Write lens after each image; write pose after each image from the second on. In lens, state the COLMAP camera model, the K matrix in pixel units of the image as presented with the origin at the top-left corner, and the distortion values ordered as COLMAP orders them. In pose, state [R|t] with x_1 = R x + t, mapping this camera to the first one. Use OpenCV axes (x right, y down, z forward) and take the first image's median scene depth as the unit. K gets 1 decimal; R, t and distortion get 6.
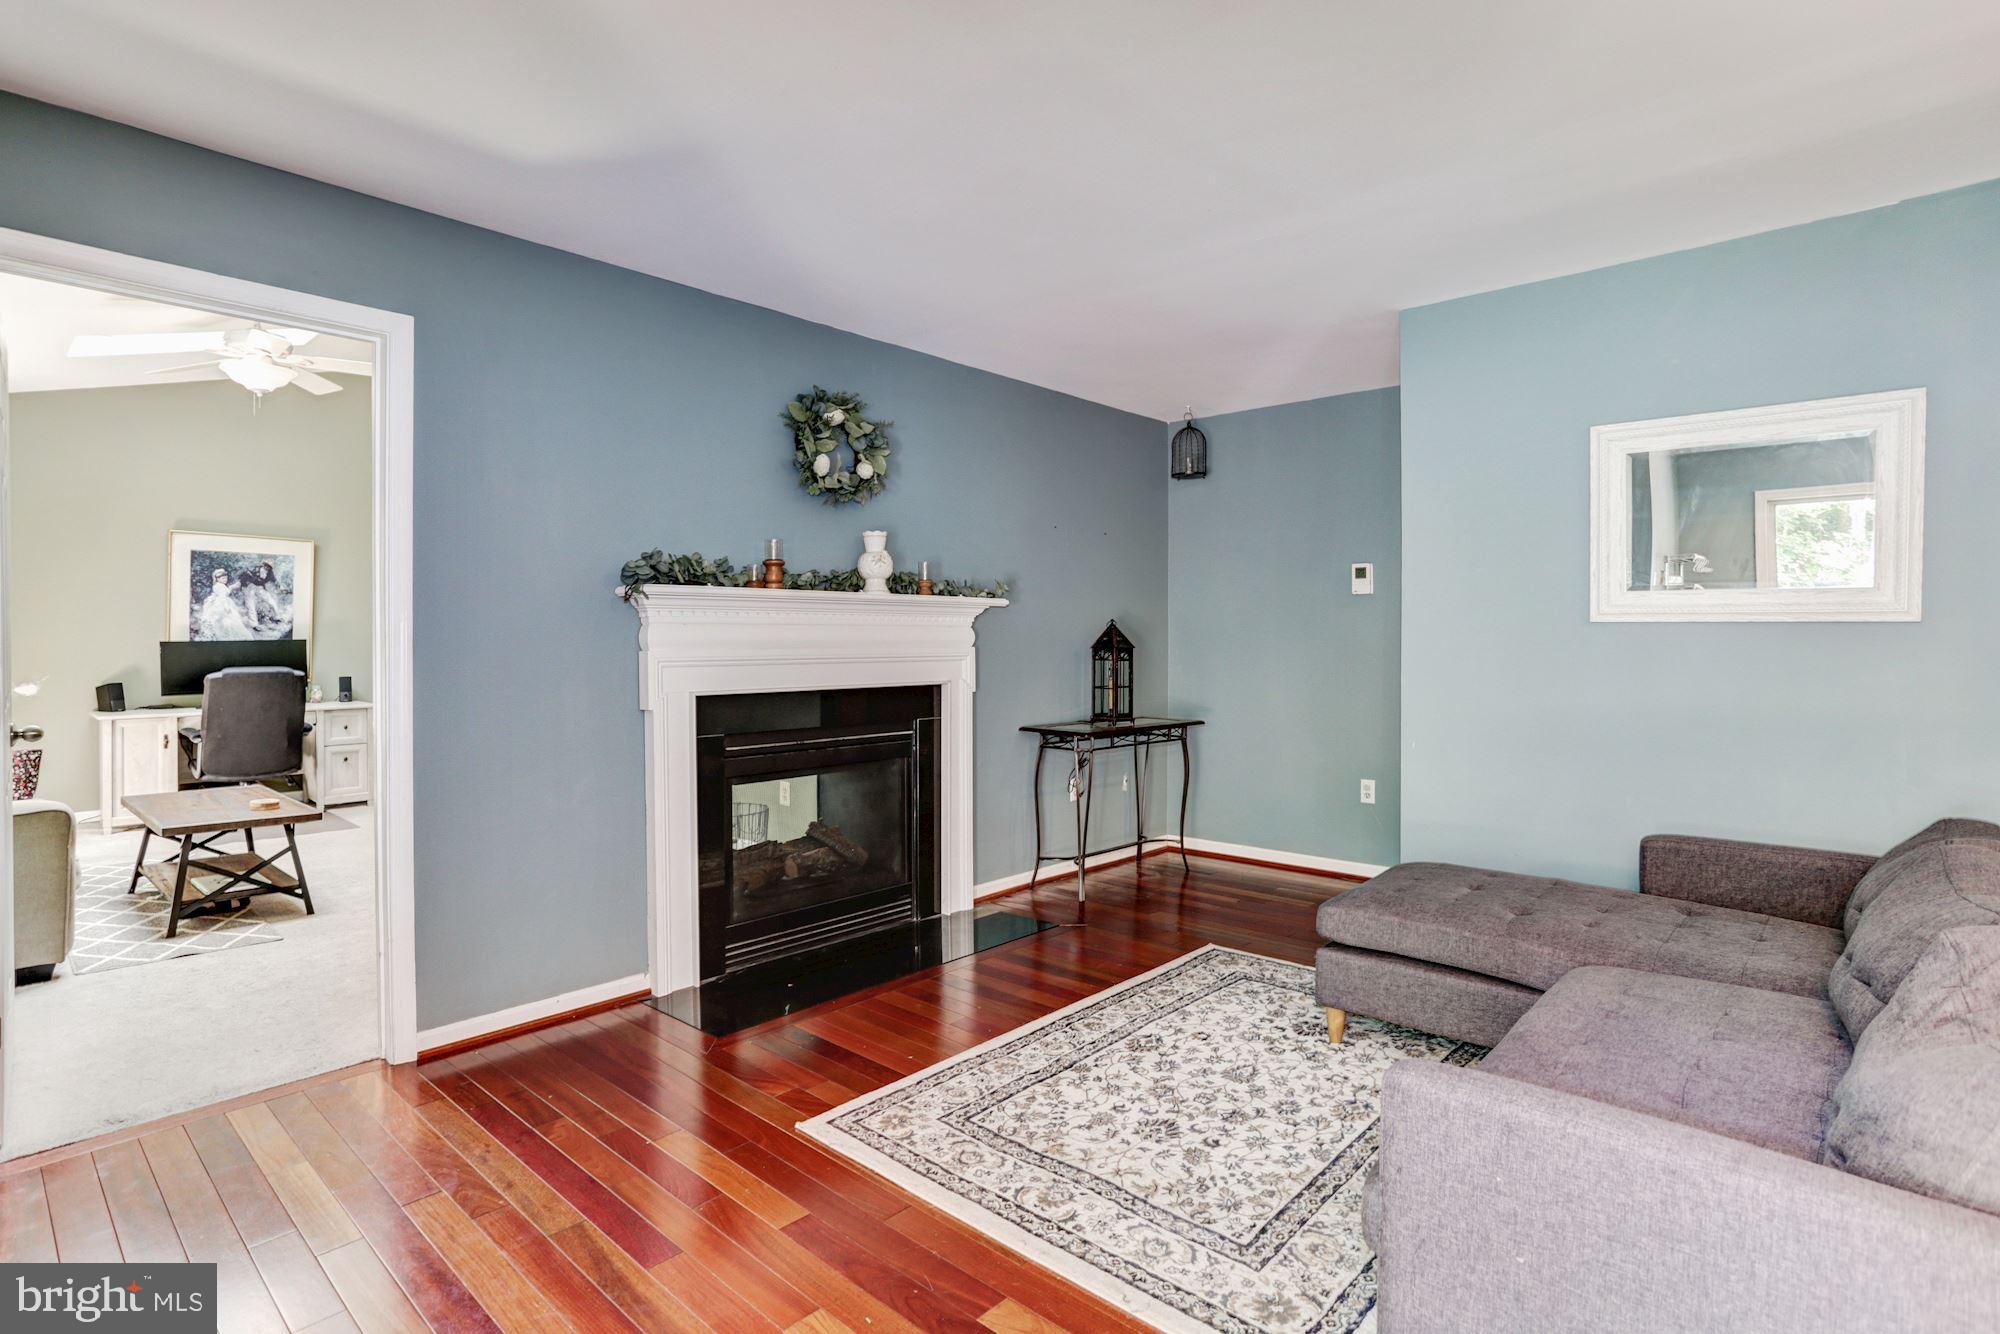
lens RADIAL K [[997.3, 0, 996.7], [0, 997.3, 647.4], [0, 0, 1]] dist [-0.028330, 0.004469]
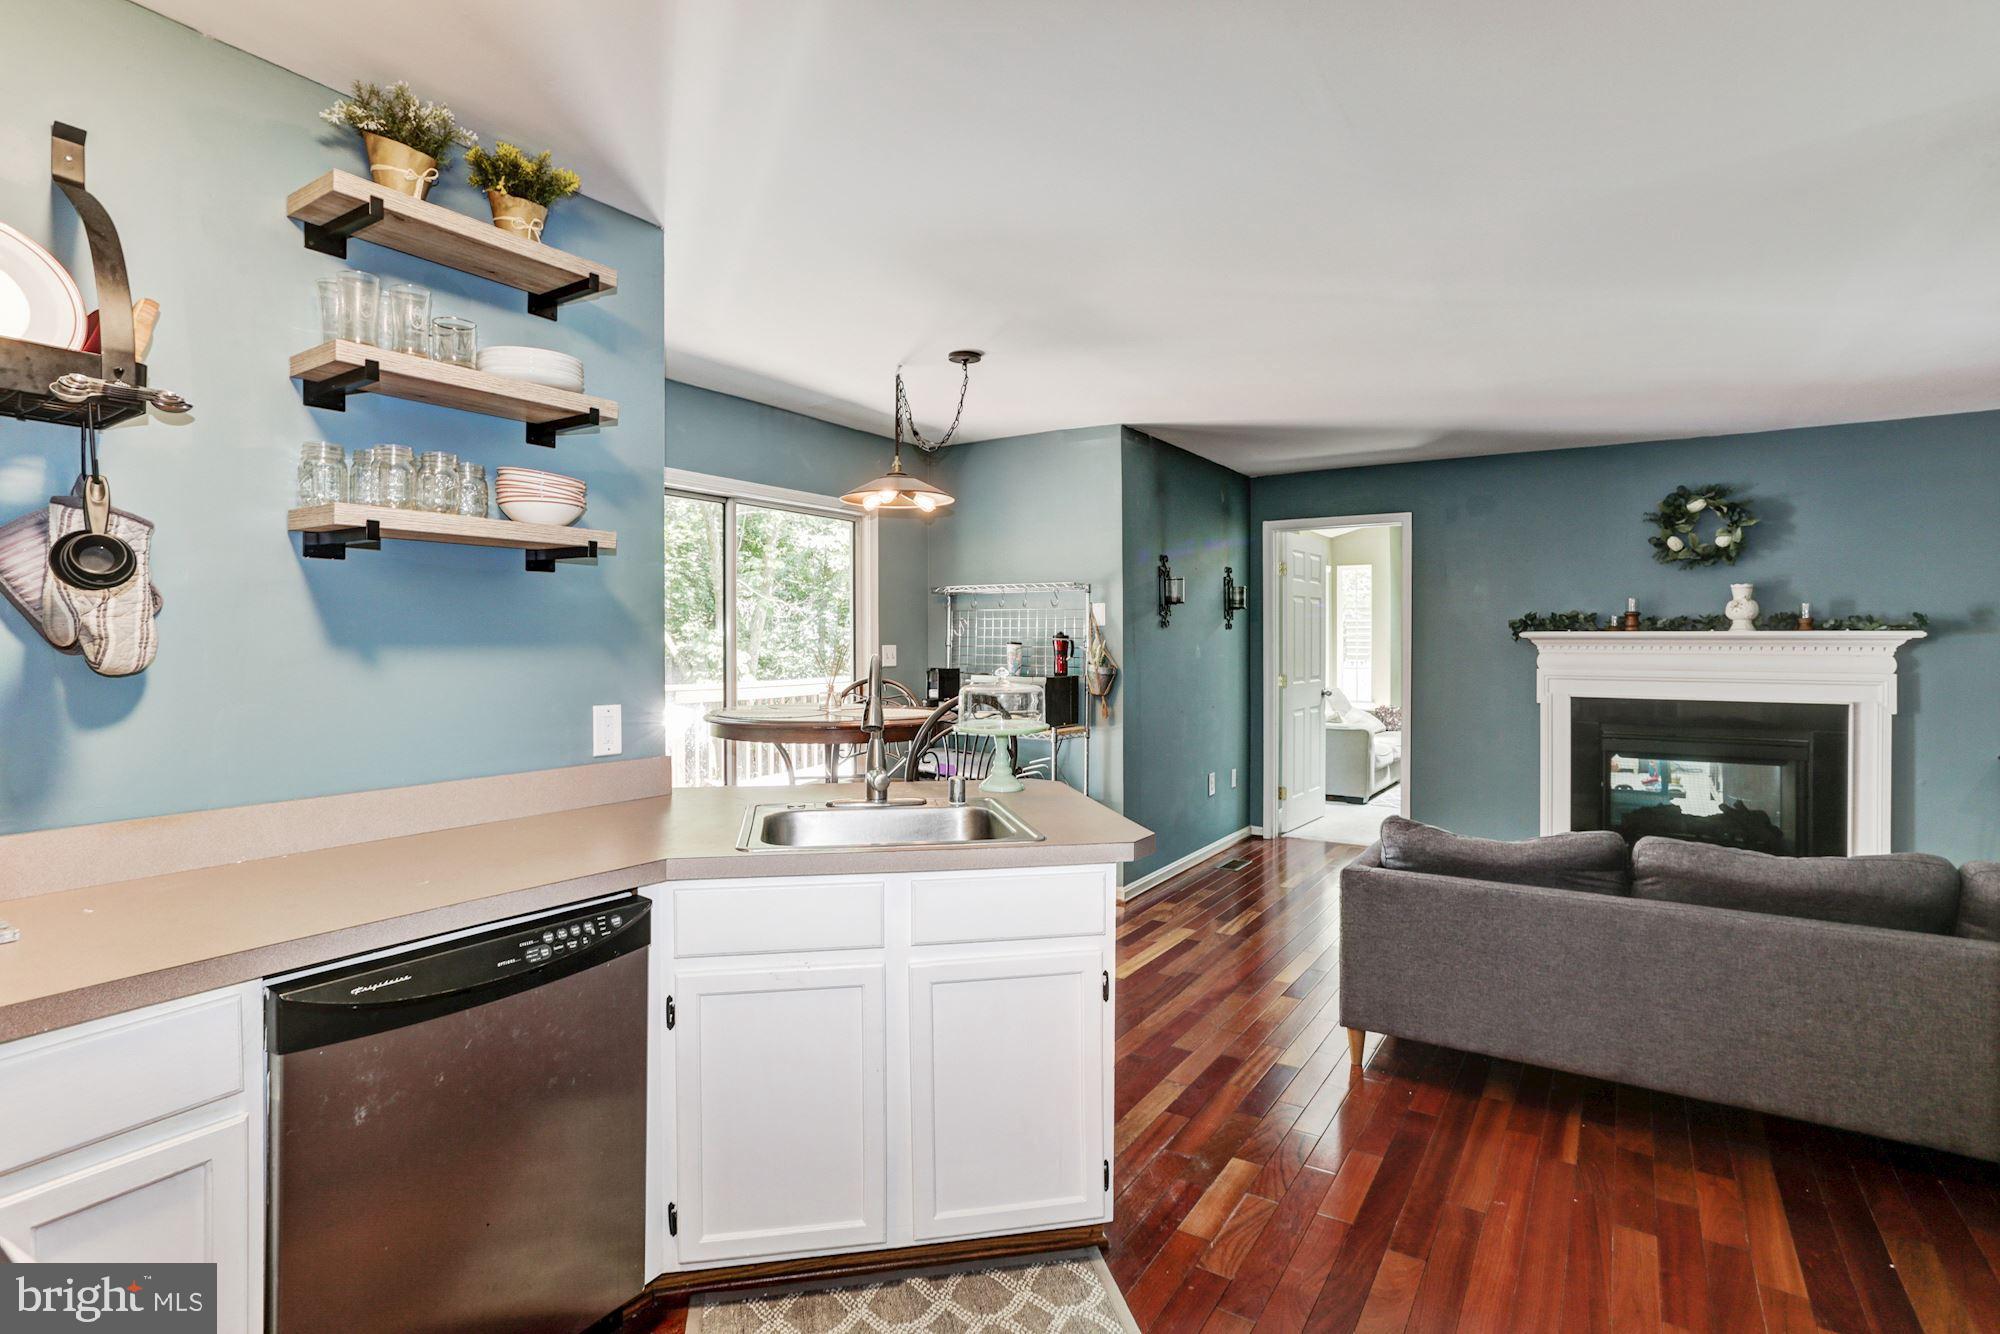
lens RADIAL K [[997.3, 0, 999.2], [0, 997.3, 662.0], [0, 0, 1]] dist [-0.028330, 0.004469]
pose [[0.167975, 0.025257, -0.985468, 1.221018], [-0.010993, 0.999658, 0.023747, -0.039794], [0.985730, 0.006844, 0.168195, -0.234522]]
